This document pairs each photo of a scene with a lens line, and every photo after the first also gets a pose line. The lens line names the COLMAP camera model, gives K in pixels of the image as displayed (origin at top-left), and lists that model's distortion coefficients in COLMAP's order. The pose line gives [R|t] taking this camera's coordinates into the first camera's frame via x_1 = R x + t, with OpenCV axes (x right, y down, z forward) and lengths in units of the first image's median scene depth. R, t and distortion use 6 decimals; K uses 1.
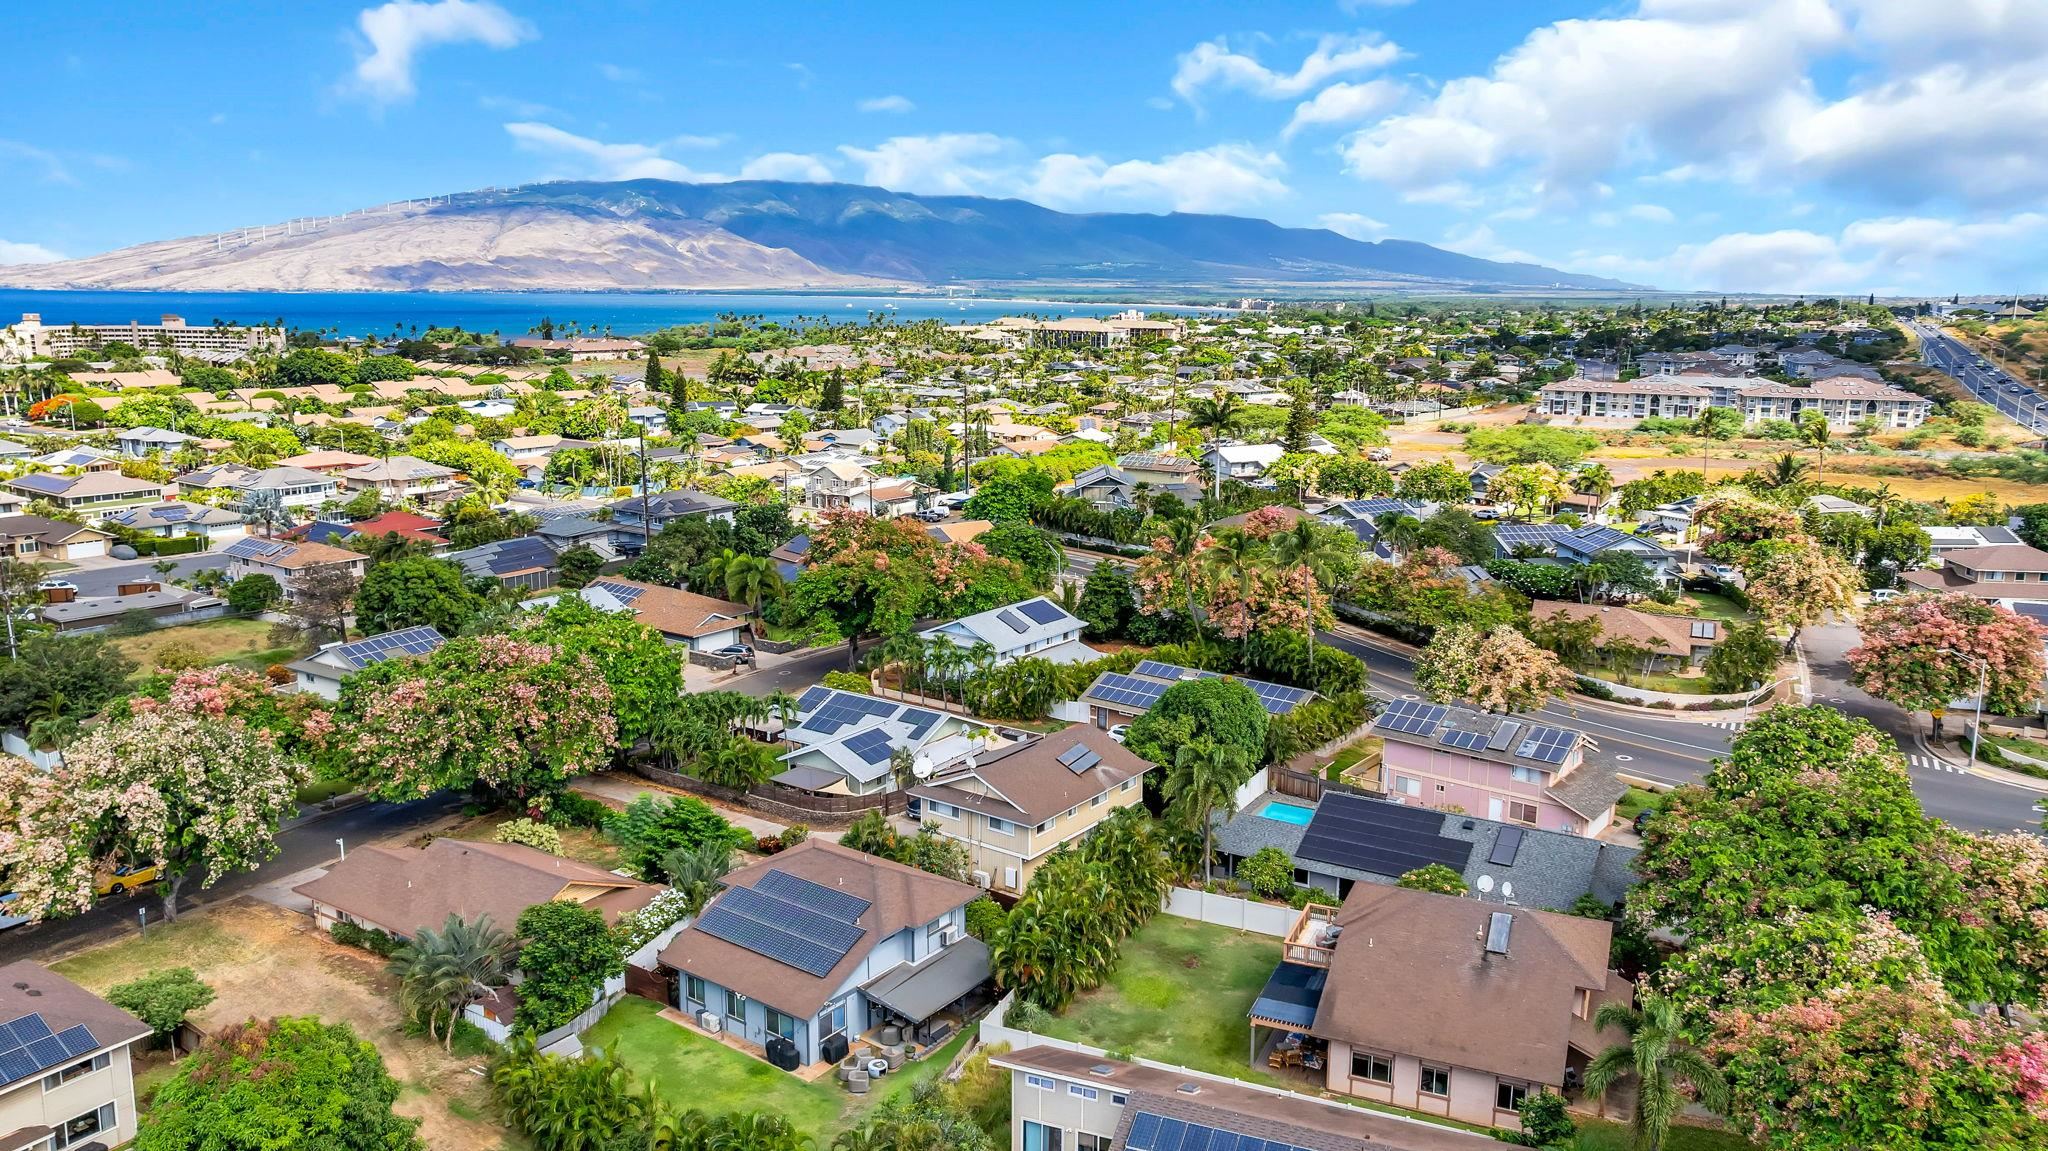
lens RADIAL K [[1432.5, 0, 1020.8], [0, 1432.5, 551.1], [0, 0, 1]] dist [-0.010542, 0.002298]
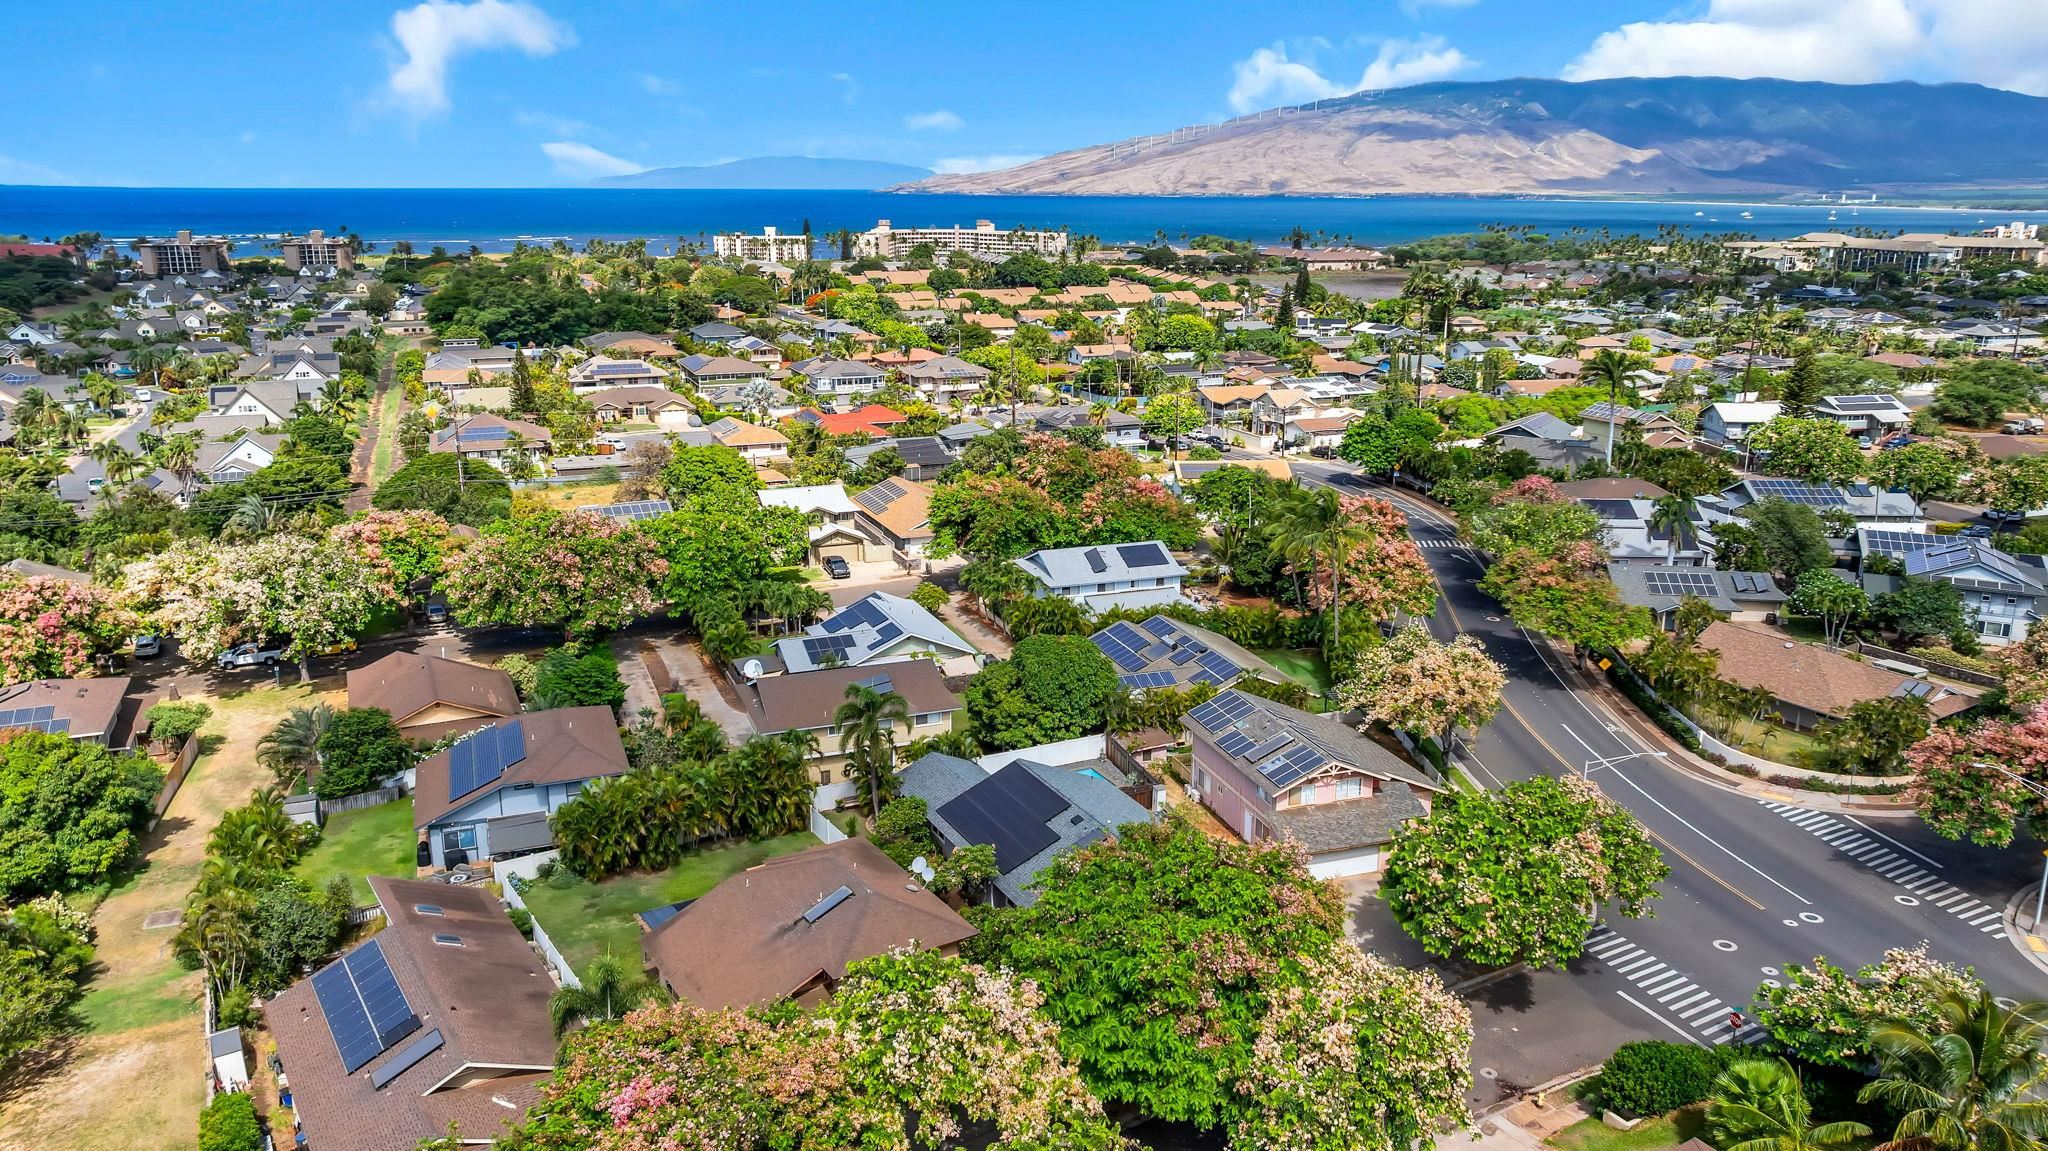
lens RADIAL K [[1432.5, 0, 1020.8], [0, 1432.5, 551.1], [0, 0, 1]] dist [-0.010542, 0.002298]
pose [[0.841066, 0.128933, -0.525342, 0.513492], [-0.094875, 0.991285, 0.091393, -0.048193], [0.532548, -0.027026, 0.845968, 0.113651]]
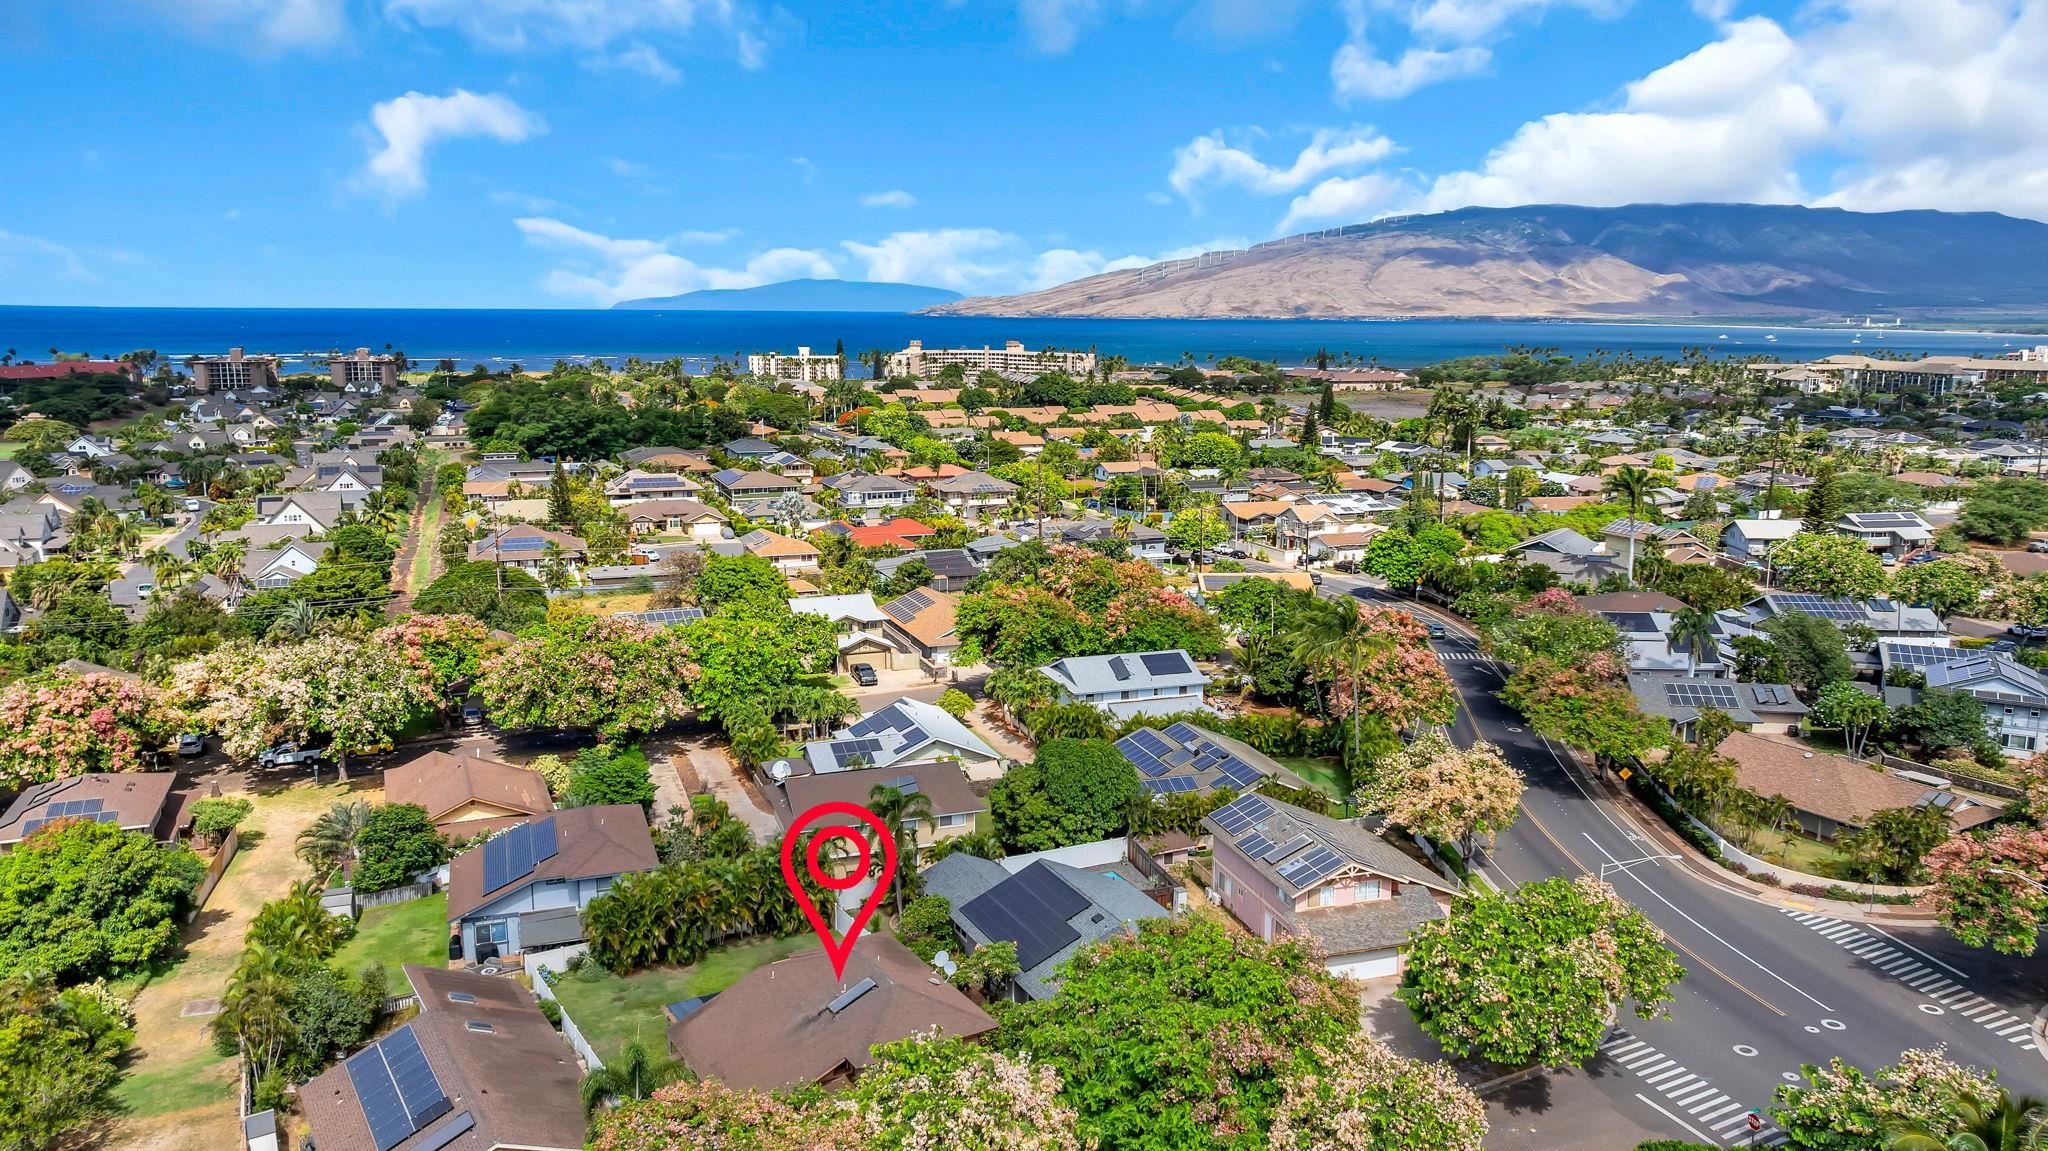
lens RADIAL K [[1432.5, 0, 1020.8], [0, 1432.5, 551.1], [0, 0, 1]] dist [-0.010542, 0.002298]
pose [[0.829978, 0.090184, -0.550457, 0.527126], [-0.100237, 0.994893, 0.011861, -0.042540], [0.548715, 0.045332, 0.834779, 0.096978]]
